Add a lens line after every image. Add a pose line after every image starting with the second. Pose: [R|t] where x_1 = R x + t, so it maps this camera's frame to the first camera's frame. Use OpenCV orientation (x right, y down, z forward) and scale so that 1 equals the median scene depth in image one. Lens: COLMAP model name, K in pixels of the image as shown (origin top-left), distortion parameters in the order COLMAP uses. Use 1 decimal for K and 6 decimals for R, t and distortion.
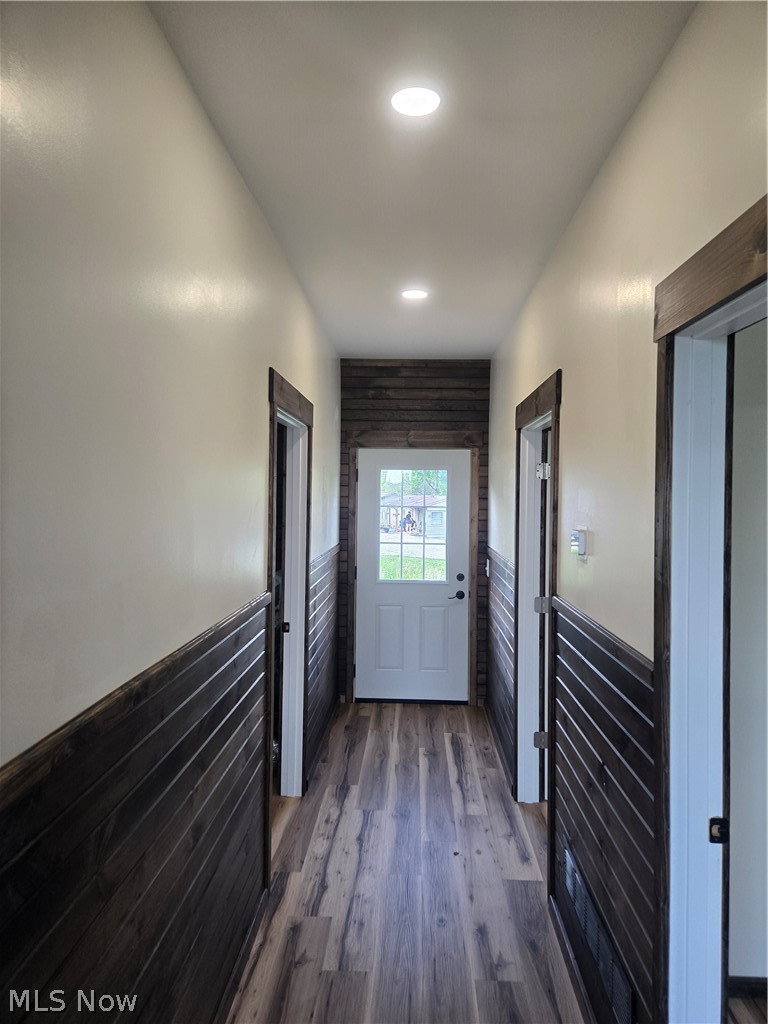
lens RADIAL K [[684.9, 0, 384.6], [0, 684.9, 510.0], [0, 0, 1]] dist [0.059888, -0.038045]
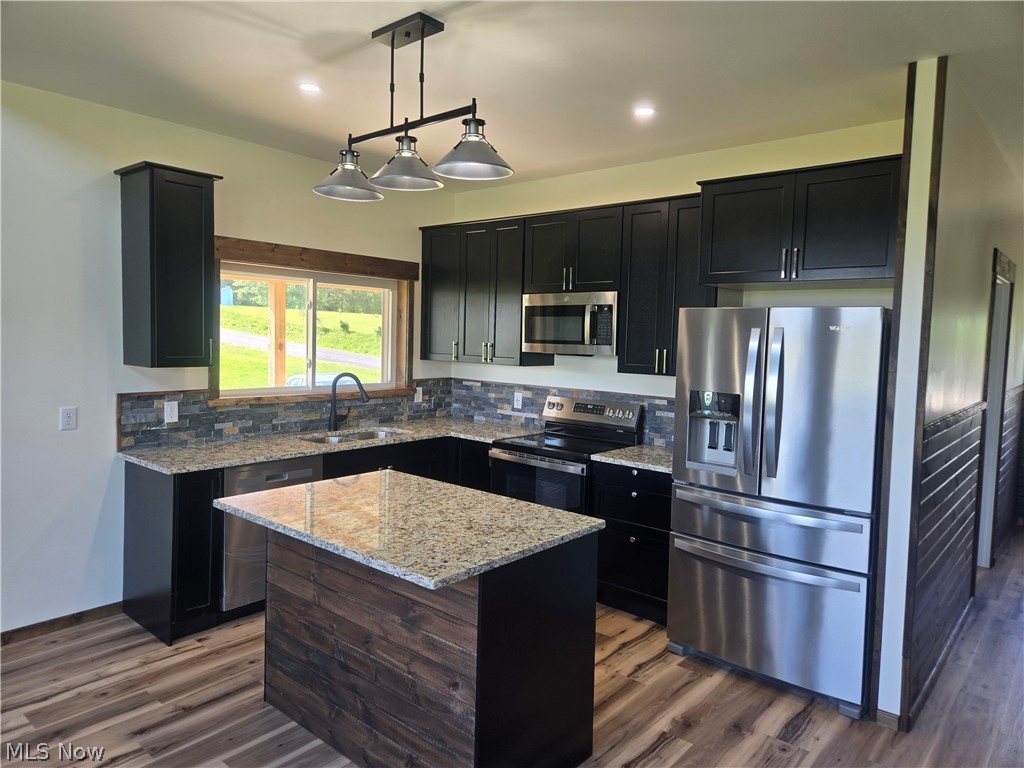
lens RADIAL K [[684.9, 0, 512.6], [0, 684.9, 381.2], [0, 0, 1]] dist [0.059888, -0.038045]
pose [[0.785288, 0.050083, -0.617102, -0.035652], [-0.023790, 0.998428, 0.050757, 0.019395], [0.618674, -0.025178, 0.785245, -0.690753]]
